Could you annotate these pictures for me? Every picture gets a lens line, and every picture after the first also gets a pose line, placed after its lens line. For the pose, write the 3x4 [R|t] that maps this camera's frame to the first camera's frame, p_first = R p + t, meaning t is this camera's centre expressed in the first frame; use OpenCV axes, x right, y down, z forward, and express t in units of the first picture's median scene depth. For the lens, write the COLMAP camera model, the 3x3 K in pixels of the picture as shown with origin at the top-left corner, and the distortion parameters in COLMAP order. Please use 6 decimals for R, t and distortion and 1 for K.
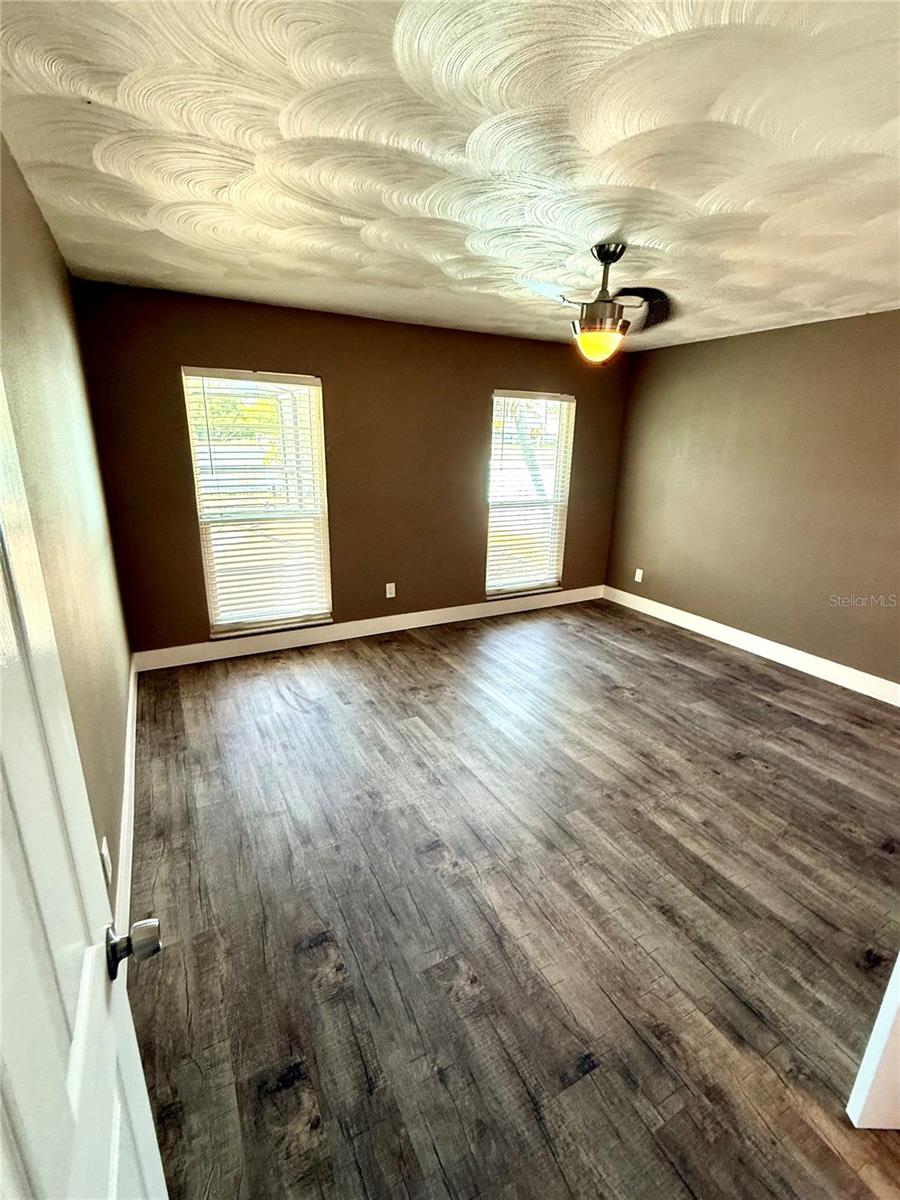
lens RADIAL K [[546.8, 0, 451.2], [0, 546.8, 602.6], [0, 0, 1]] dist [-0.000037, -0.000162]
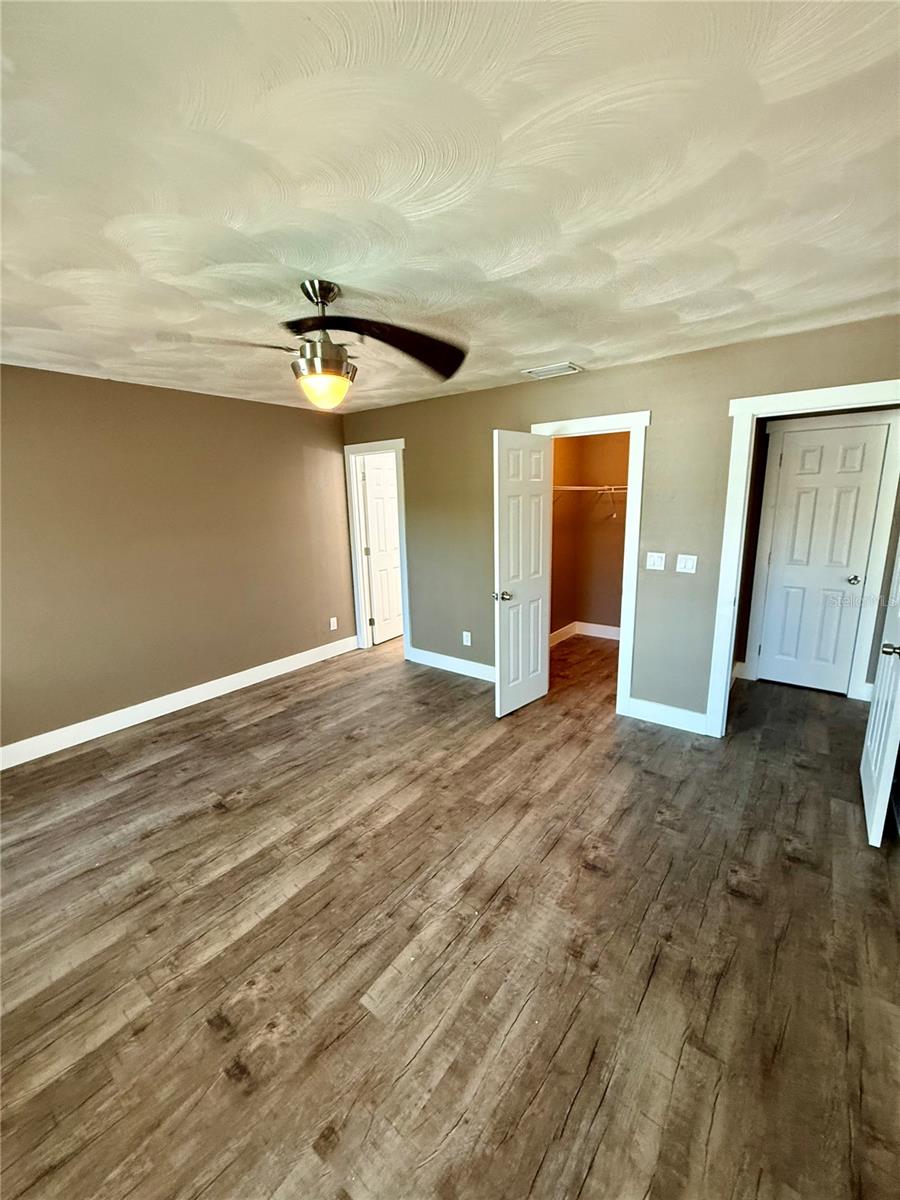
lens RADIAL K [[478.6, 0, 450.9], [0, 478.6, 596.1], [0, 0, 1]] dist [-0.002257, 0.000964]
pose [[-0.415574, -0.198943, 0.887536, -0.497081], [0.277169, 0.901679, 0.331893, -0.324293], [-0.866300, 0.383924, -0.319573, 1.032407]]
